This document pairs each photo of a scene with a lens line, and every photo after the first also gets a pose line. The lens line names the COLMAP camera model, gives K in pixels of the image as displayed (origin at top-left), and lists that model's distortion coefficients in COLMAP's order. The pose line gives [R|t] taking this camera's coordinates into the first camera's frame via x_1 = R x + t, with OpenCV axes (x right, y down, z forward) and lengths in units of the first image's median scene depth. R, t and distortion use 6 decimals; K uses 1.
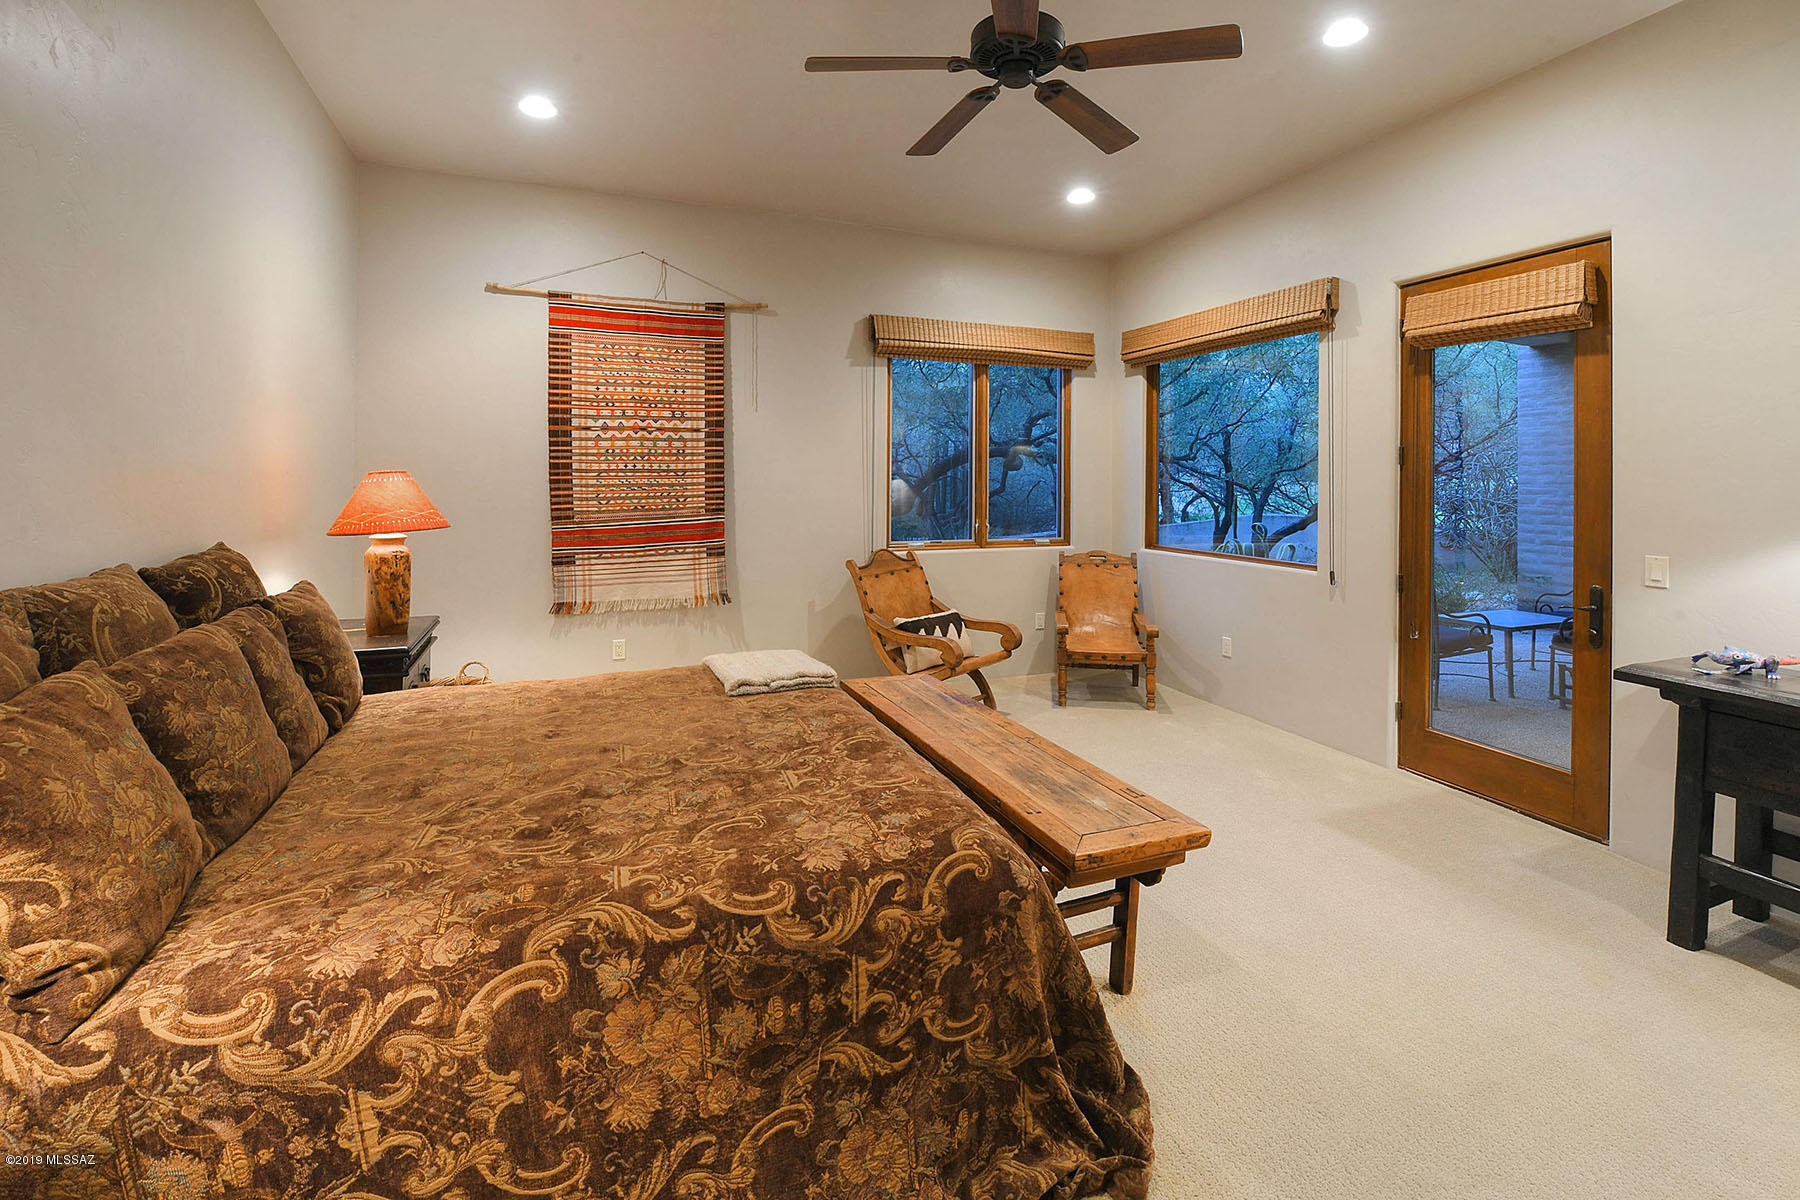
lens RADIAL K [[770.1, 0, 849.5], [0, 770.1, 486.8], [0, 0, 1]] dist [-0.015211, -0.000548]
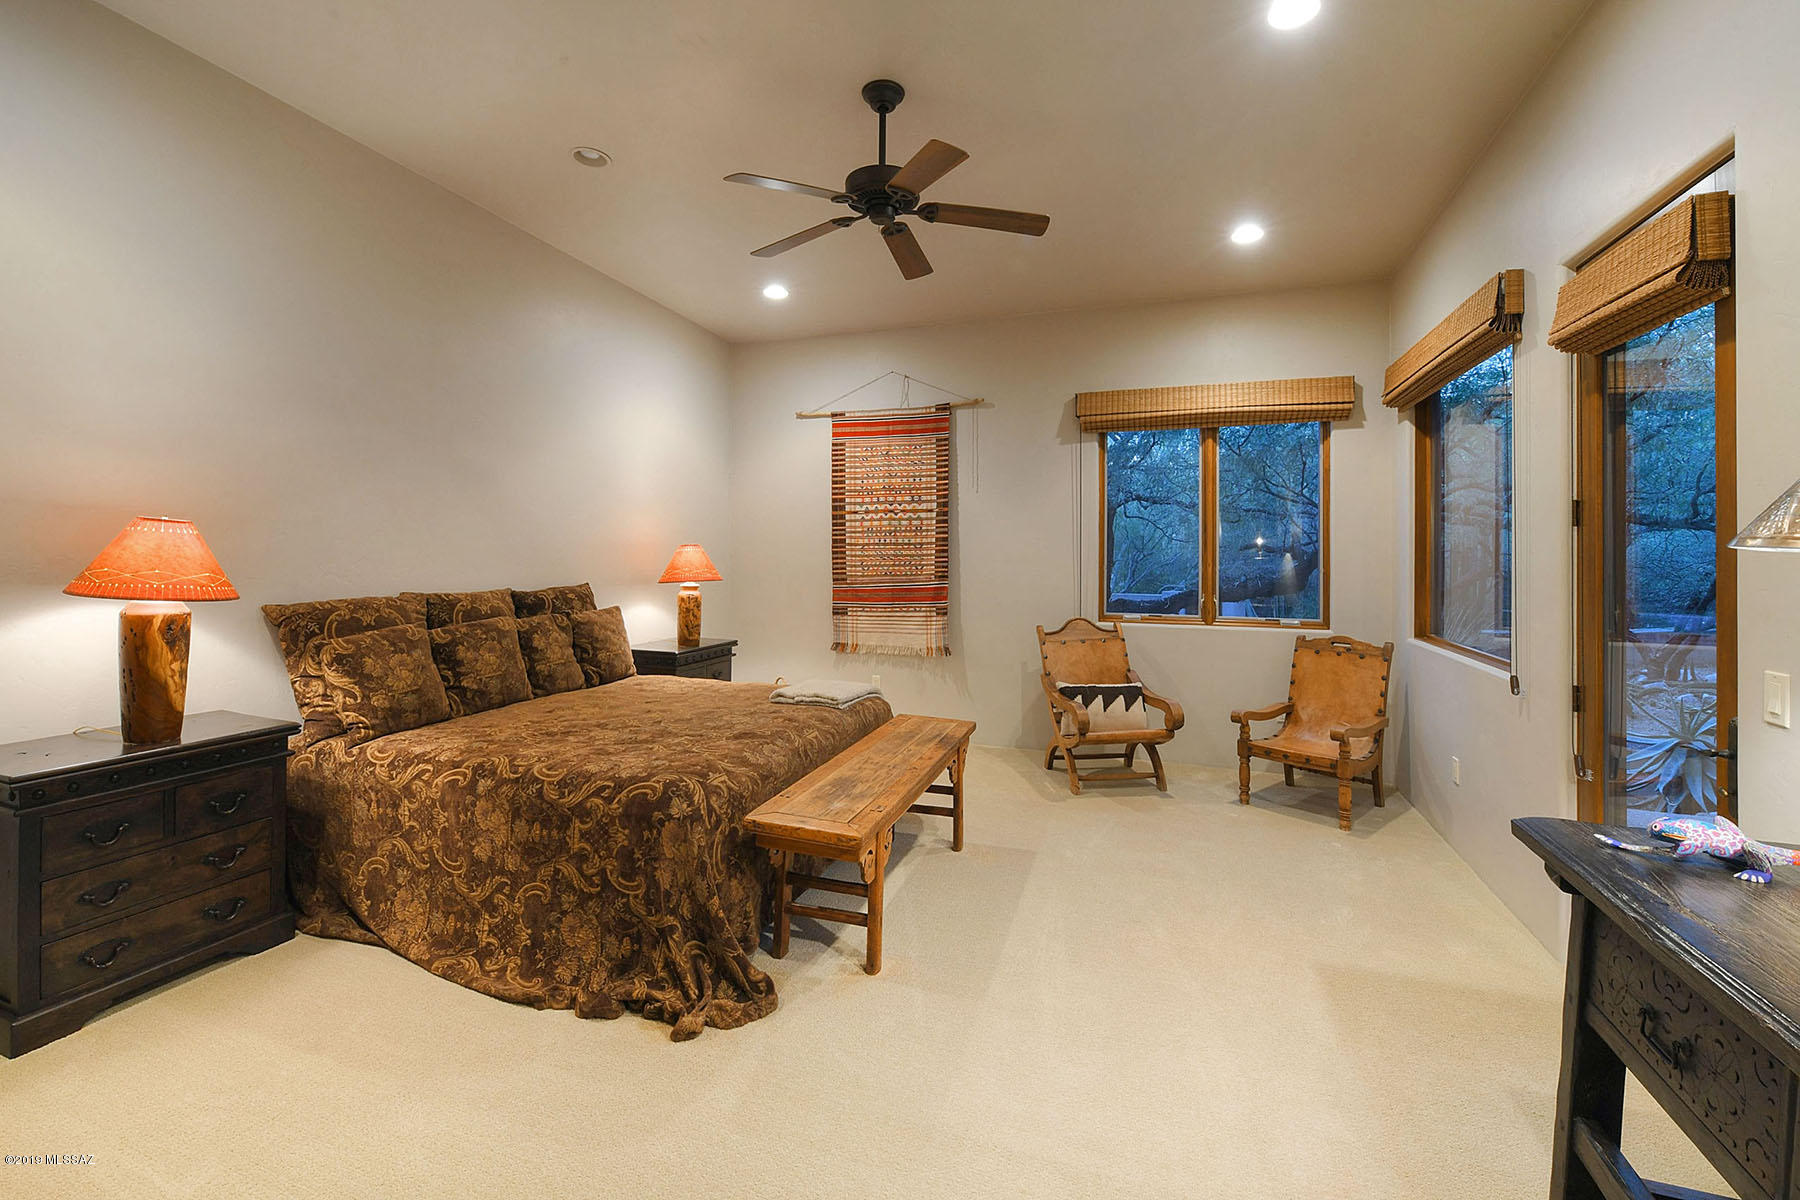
lens RADIAL K [[770.3, 0, 891.1], [0, 770.3, 558.0], [0, 0, 1]] dist [-0.008460, -0.005119]
pose [[0.741818, 0.004572, -0.670585, 0.592794], [-0.009521, 0.999948, -0.003714, 0.006733], [0.670533, 0.009139, 0.741823, 0.059947]]
